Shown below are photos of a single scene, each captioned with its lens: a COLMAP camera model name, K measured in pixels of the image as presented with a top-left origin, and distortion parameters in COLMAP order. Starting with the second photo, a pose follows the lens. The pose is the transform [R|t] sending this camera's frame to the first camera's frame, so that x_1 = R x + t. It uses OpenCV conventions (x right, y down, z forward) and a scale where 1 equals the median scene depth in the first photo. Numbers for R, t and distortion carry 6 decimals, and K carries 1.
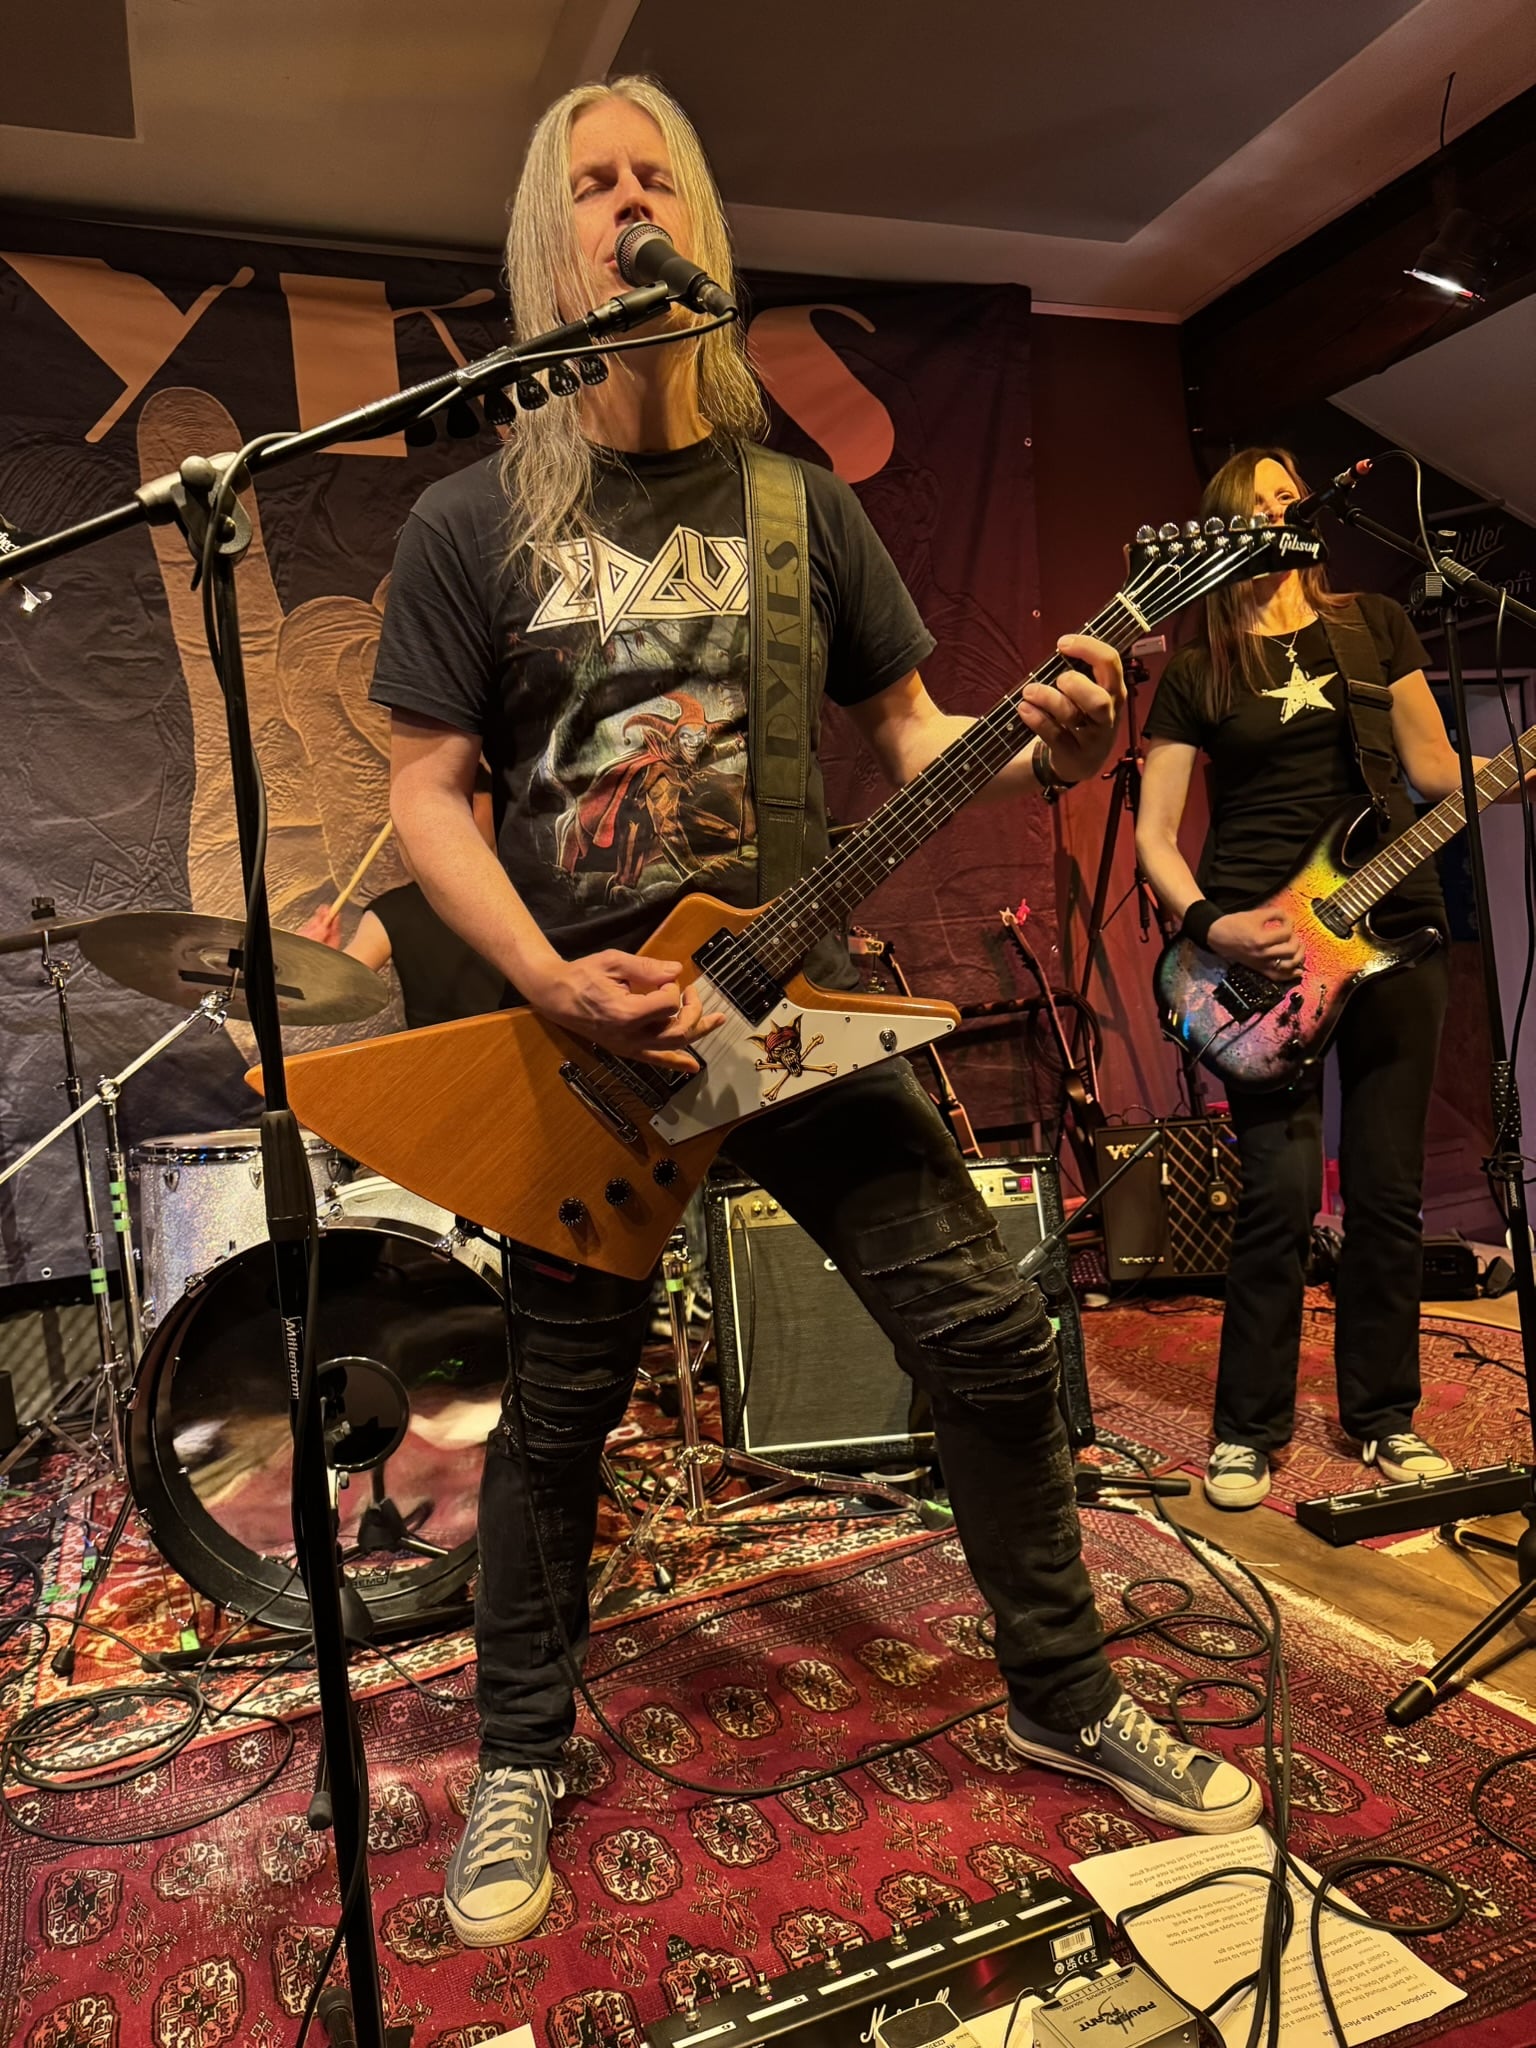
lens RADIAL K [[1451.5, 0, 764.2], [0, 1451.5, 1011.4], [0, 0, 1]] dist [0.031694, -0.037903]
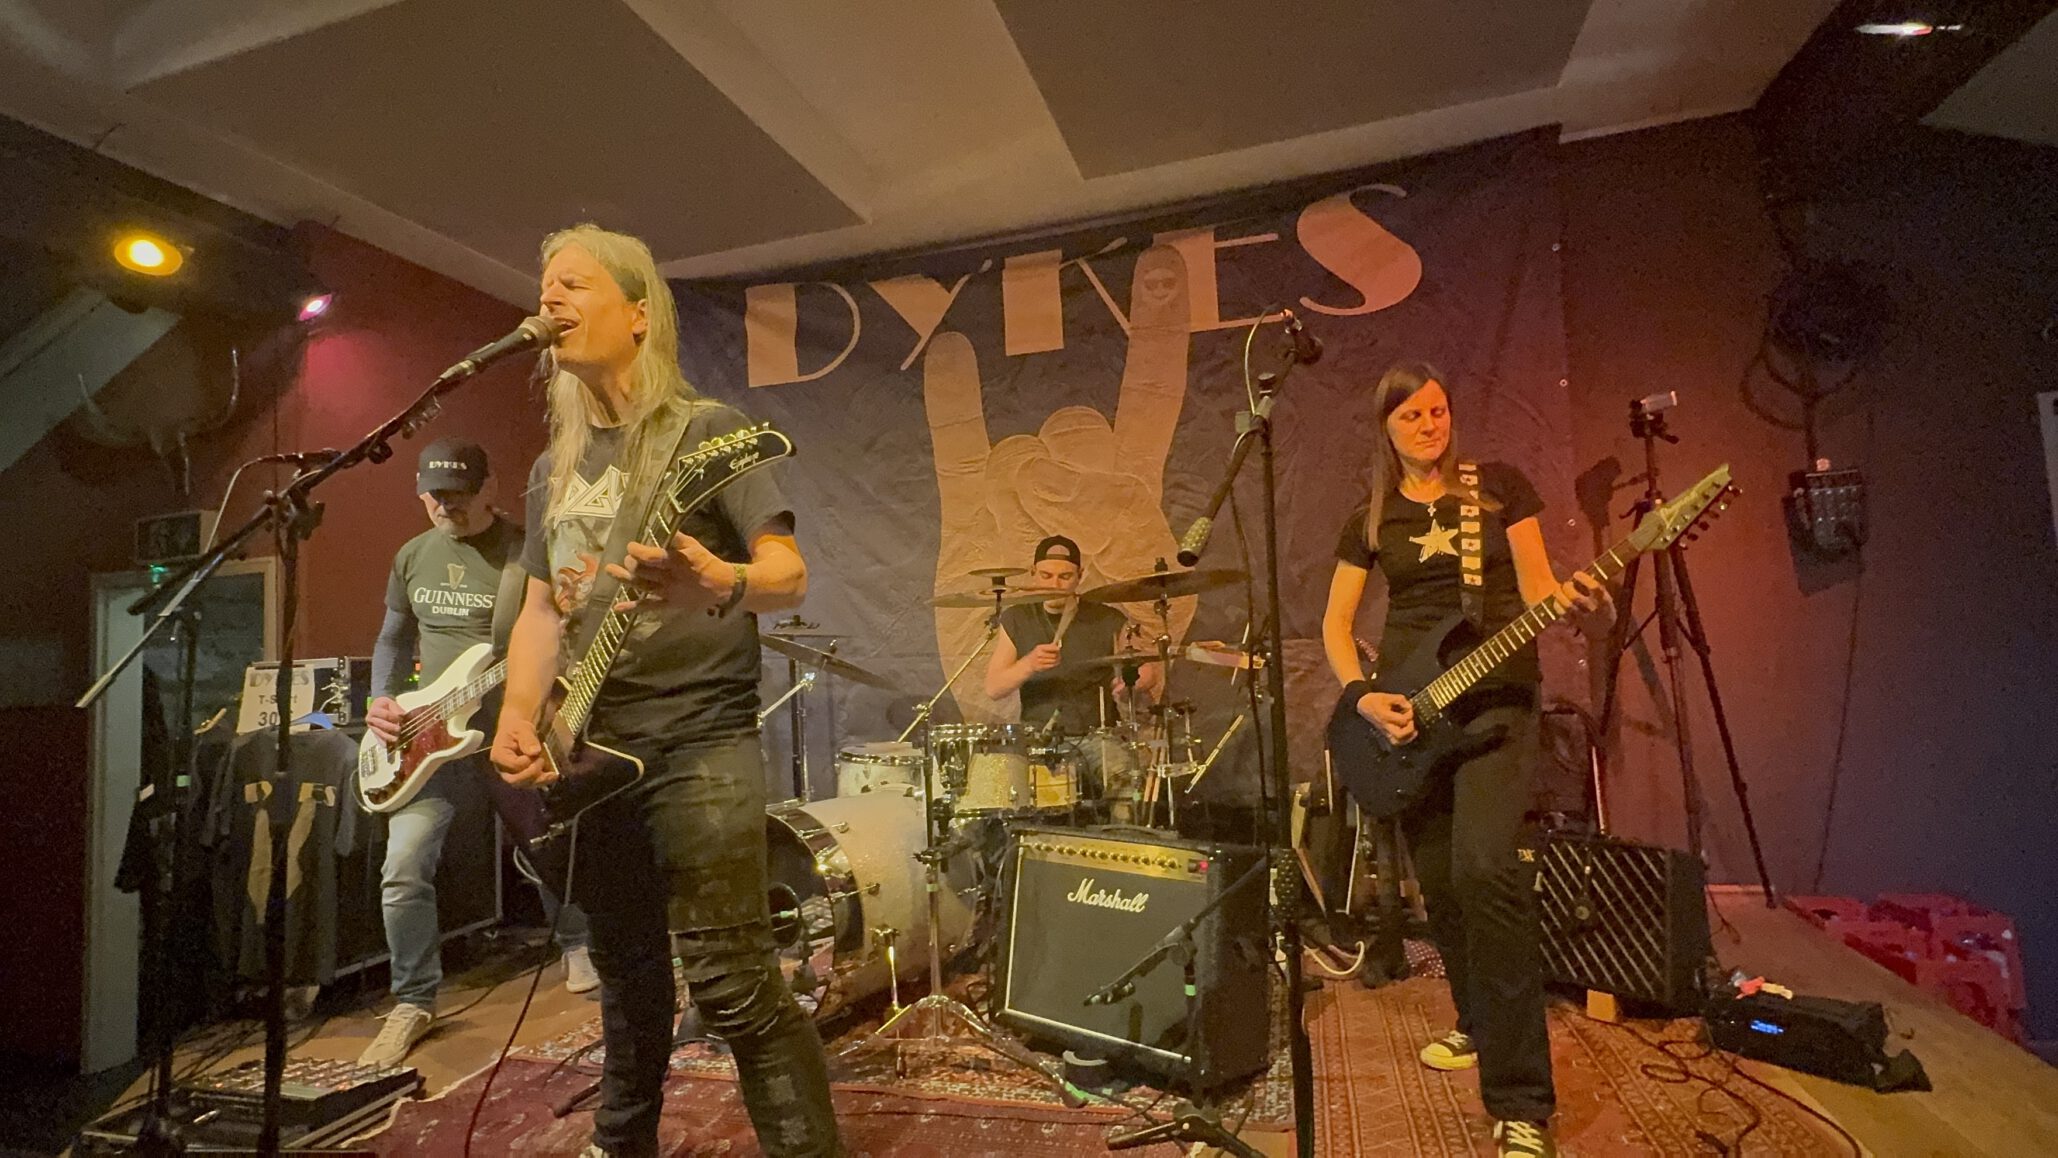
lens RADIAL K [[934.6, 0, 1026.6], [0, 934.6, 580.7], [0, 0, 1]] dist [-0.000411, 0.001660]
pose [[0.774159, 0.012631, -0.632866, 0.446302], [-0.054747, 0.997390, -0.047064, -0.067324], [0.630620, 0.071083, 0.772830, 0.180384]]
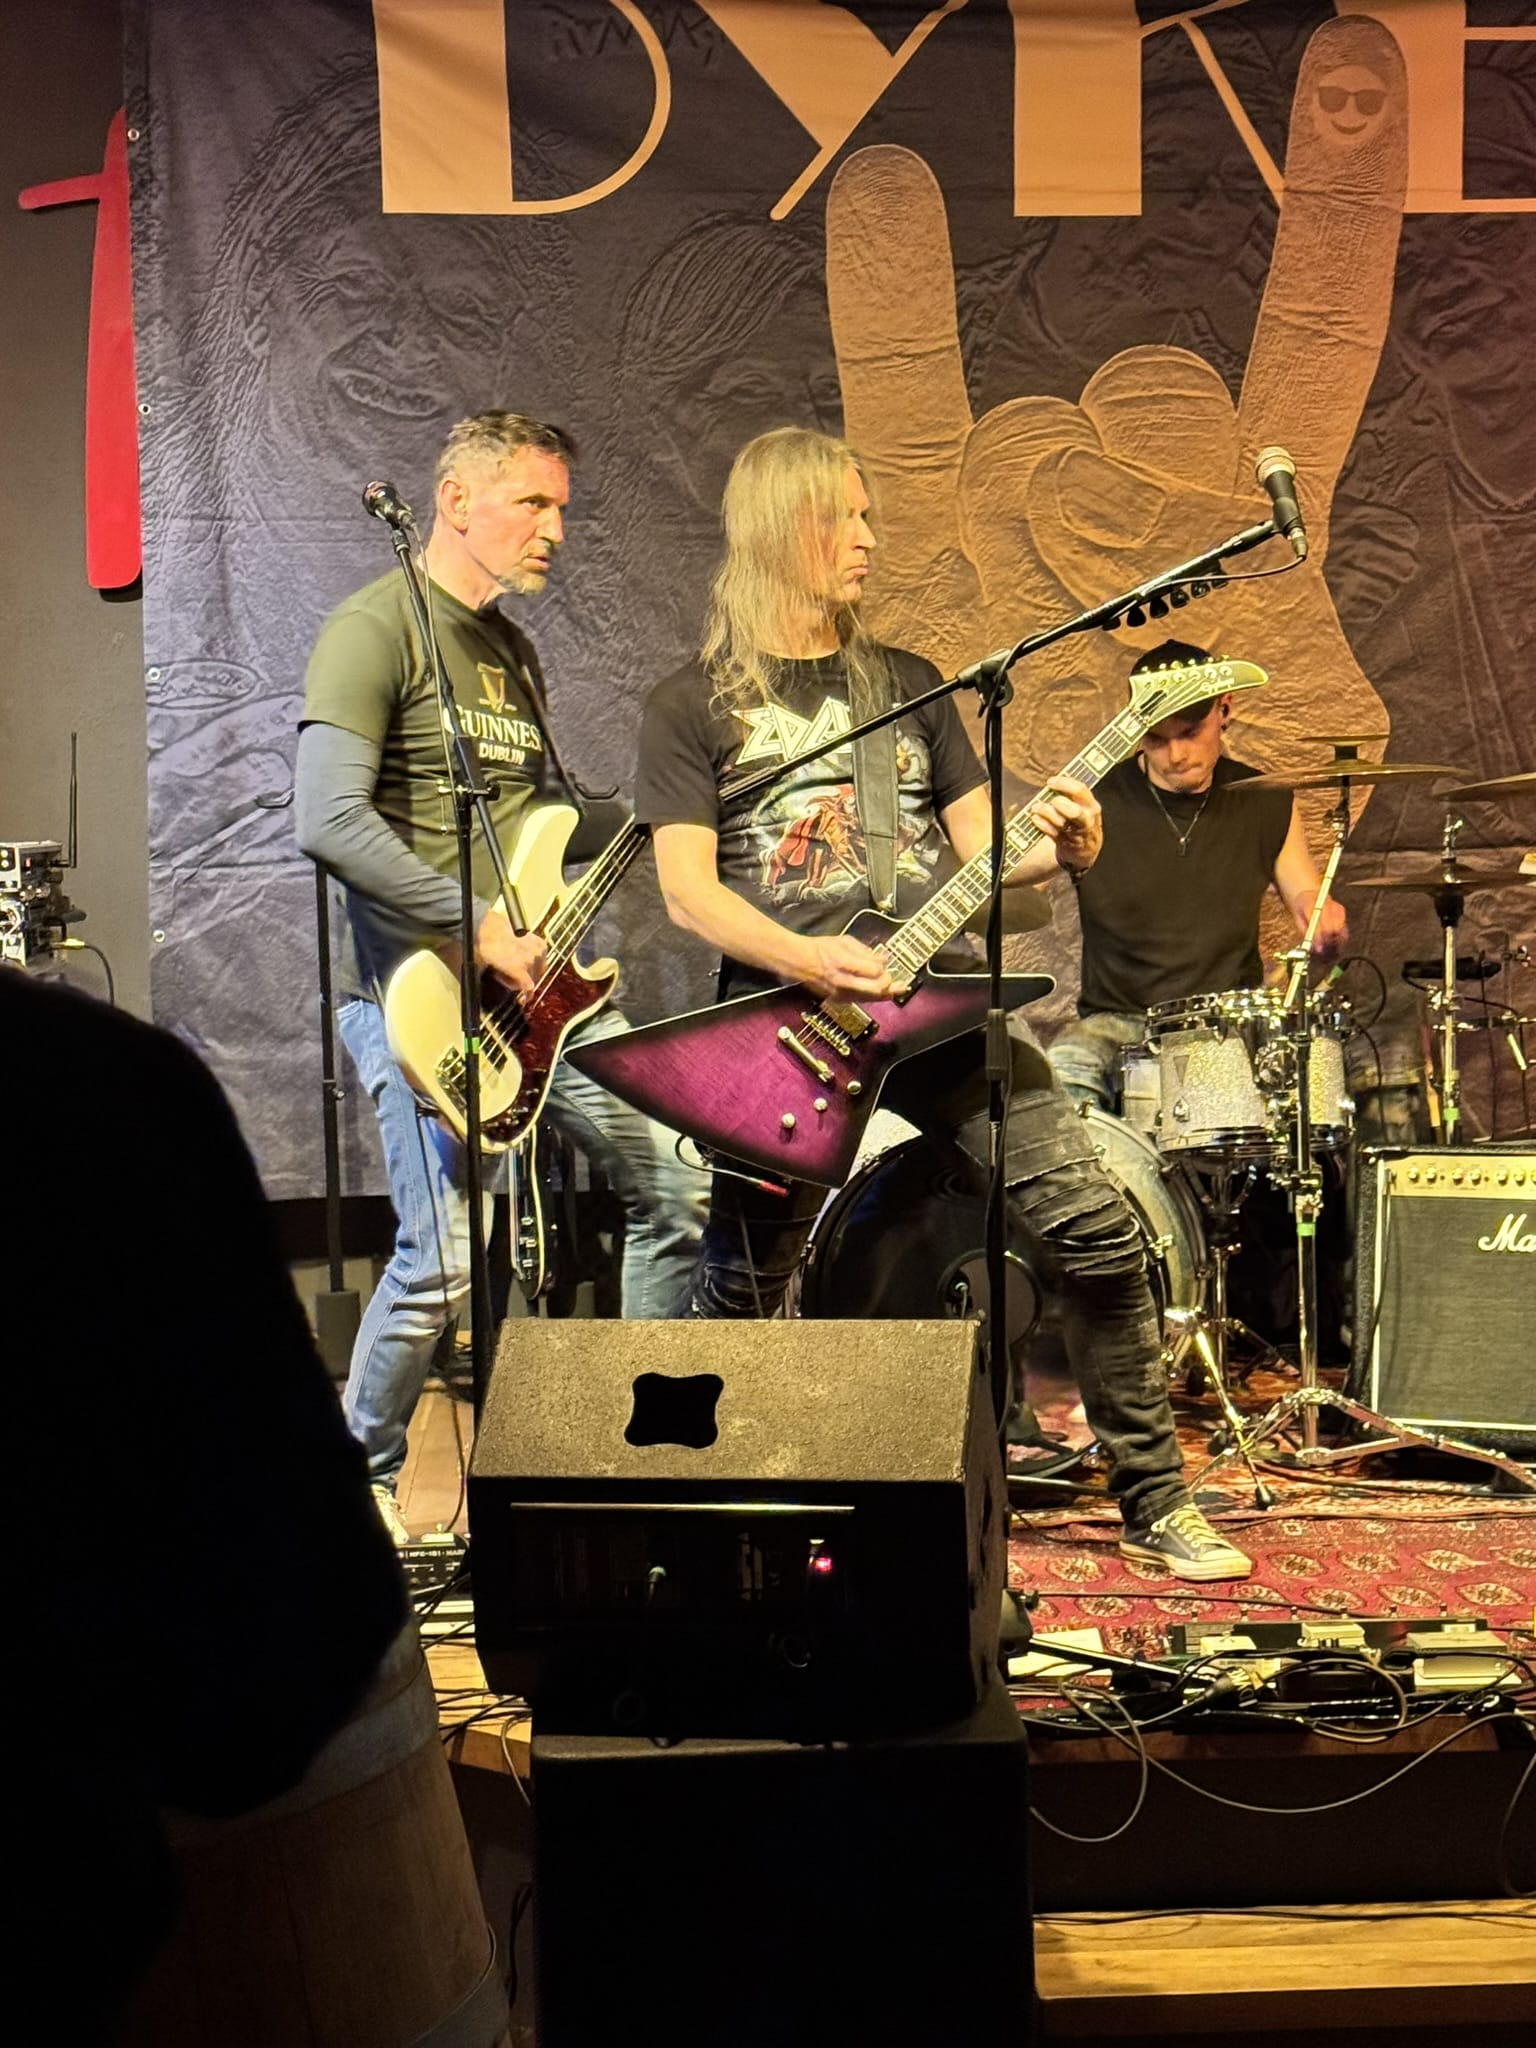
lens RADIAL K [[3645.3, 0, 791.1], [0, 3645.3, 1029.4], [0, 0, 1]] dist [0.150420, 0.105146]
pose [[0.946208, 0.098727, -0.308129, 0.255217], [-0.085264, 0.994733, 0.056889, -0.044262], [0.312122, -0.027557, 0.949642, -1.052084]]
